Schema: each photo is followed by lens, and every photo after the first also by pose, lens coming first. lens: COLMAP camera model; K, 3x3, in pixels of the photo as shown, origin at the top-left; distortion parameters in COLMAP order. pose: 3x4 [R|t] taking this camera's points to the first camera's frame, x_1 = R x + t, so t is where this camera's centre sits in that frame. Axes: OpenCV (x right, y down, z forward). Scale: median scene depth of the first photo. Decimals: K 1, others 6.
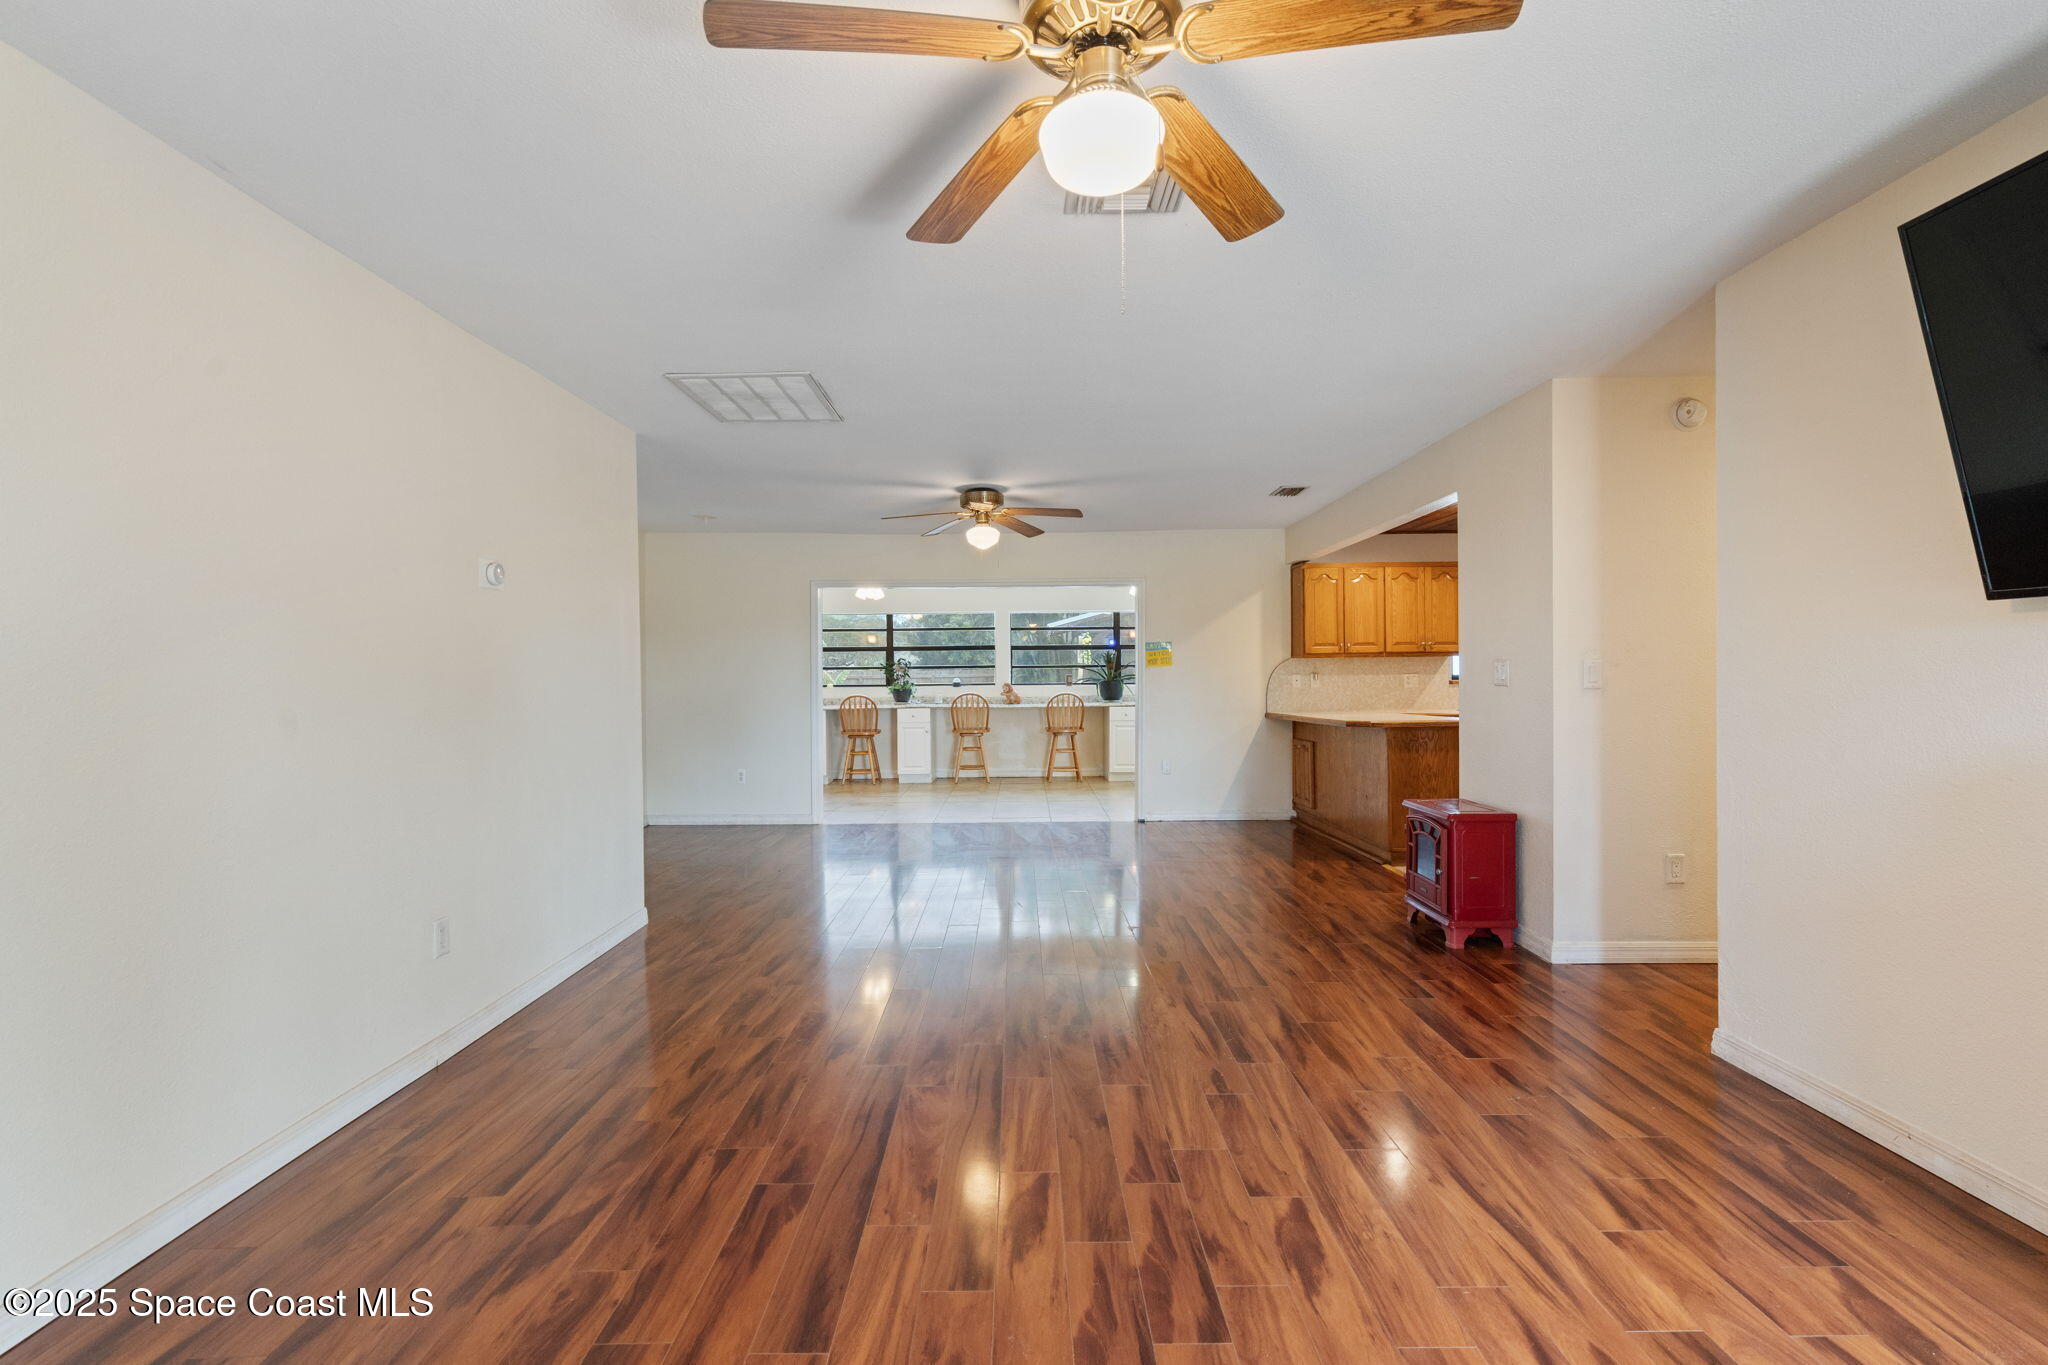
lens RADIAL K [[938.6, 0, 1028.4], [0, 938.6, 679.6], [0, 0, 1]] dist [0.000486, 0.000128]
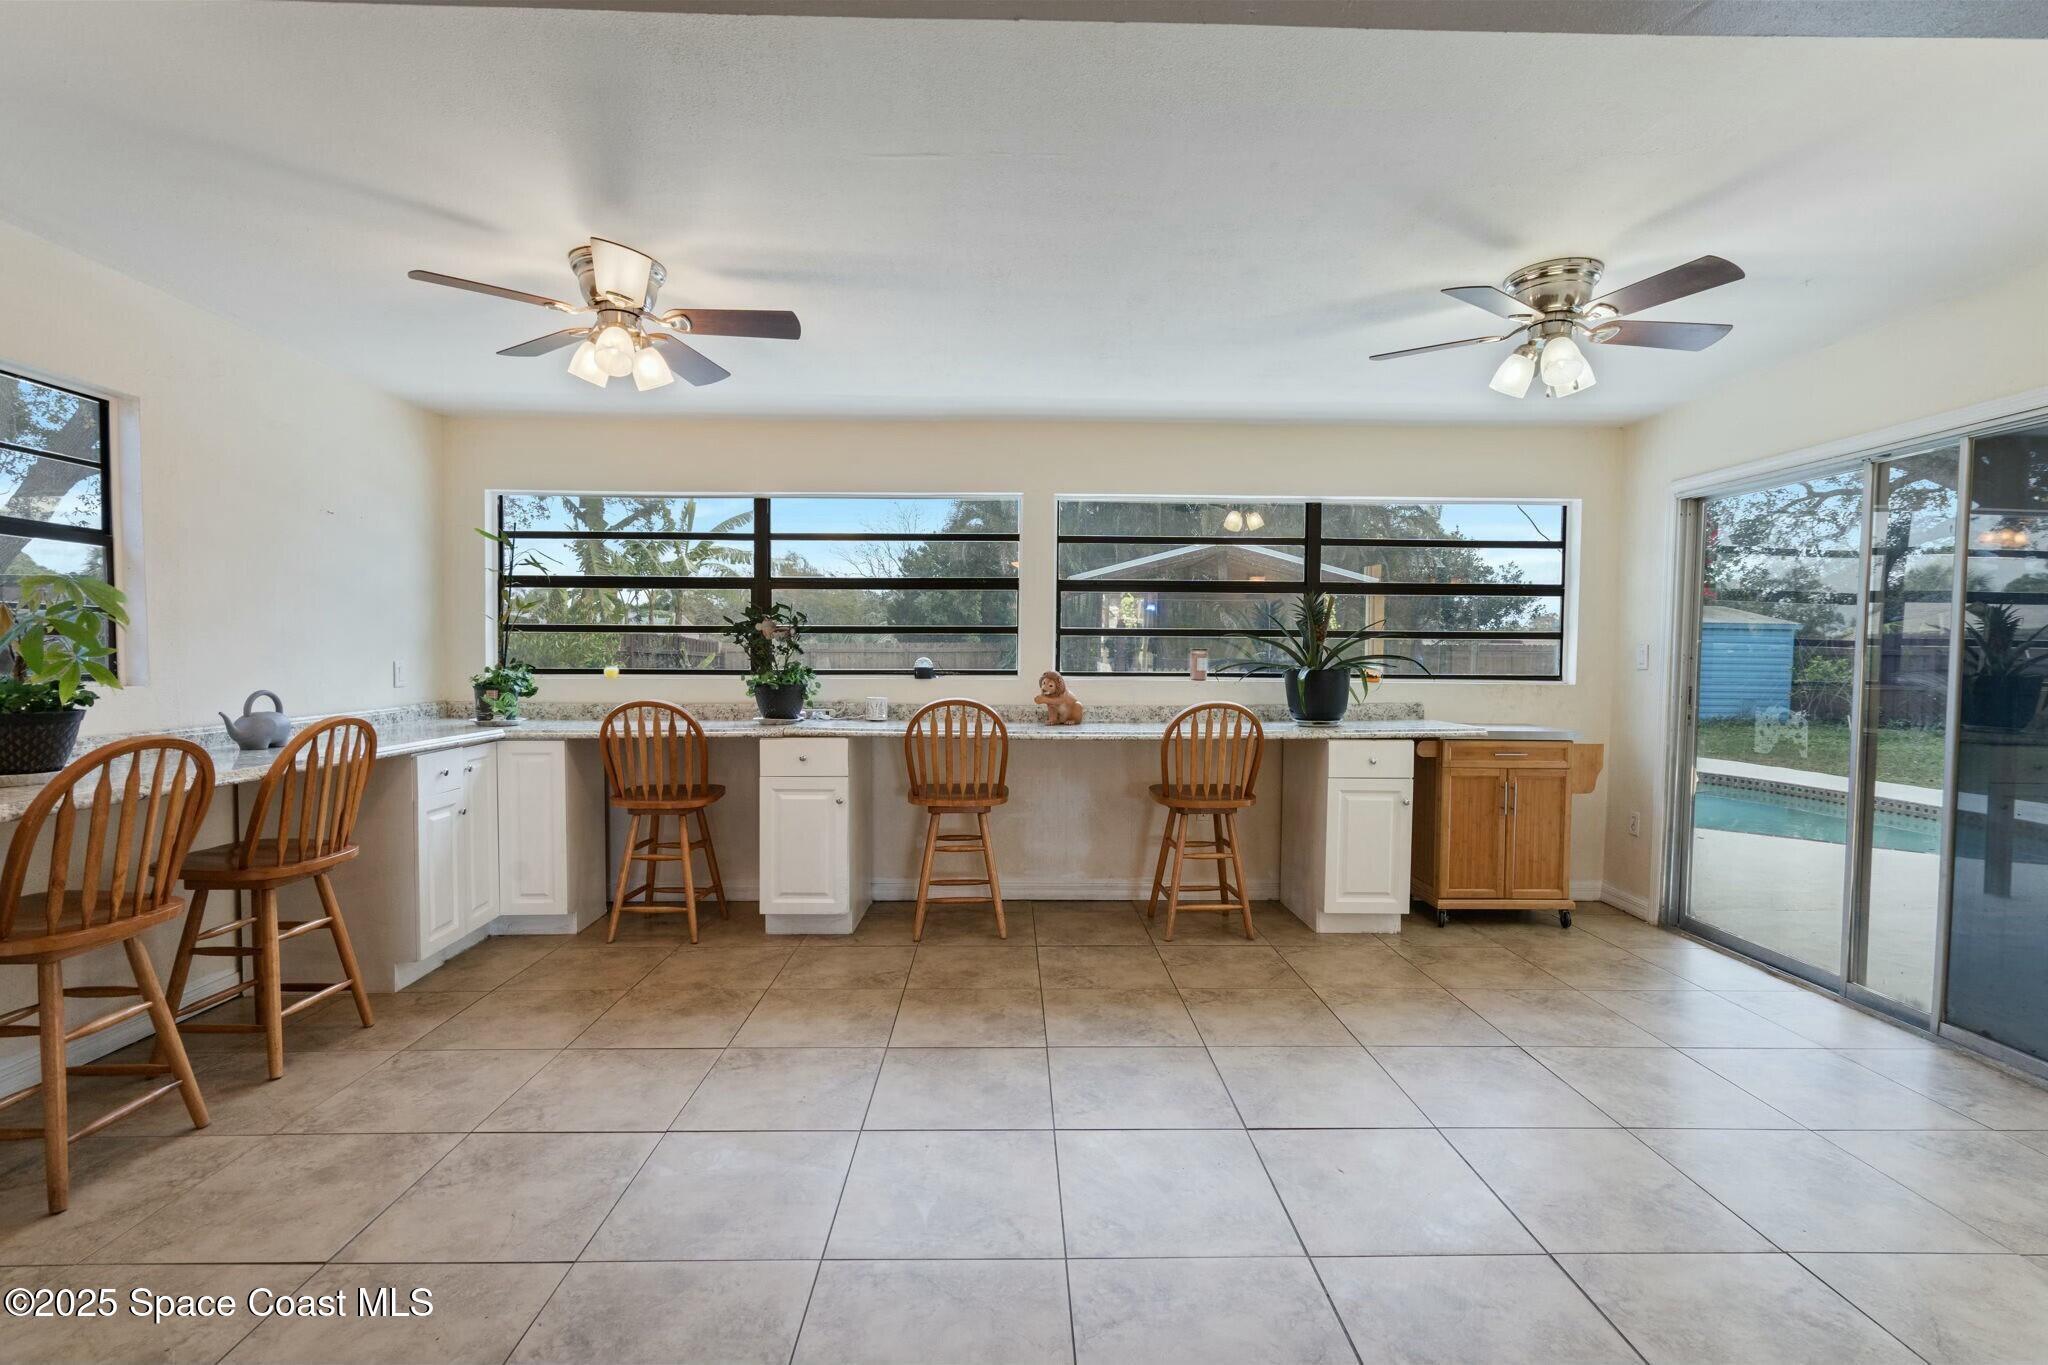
lens RADIAL K [[938.6, 0, 1022.9], [0, 938.6, 686.6], [0, 0, 1]] dist [0.000486, 0.000128]
pose [[0.999865, 0.012680, 0.010415, -0.038408], [-0.013010, 0.999394, 0.032277, -0.002602], [-0.009999, -0.032408, 0.999425, 0.602035]]
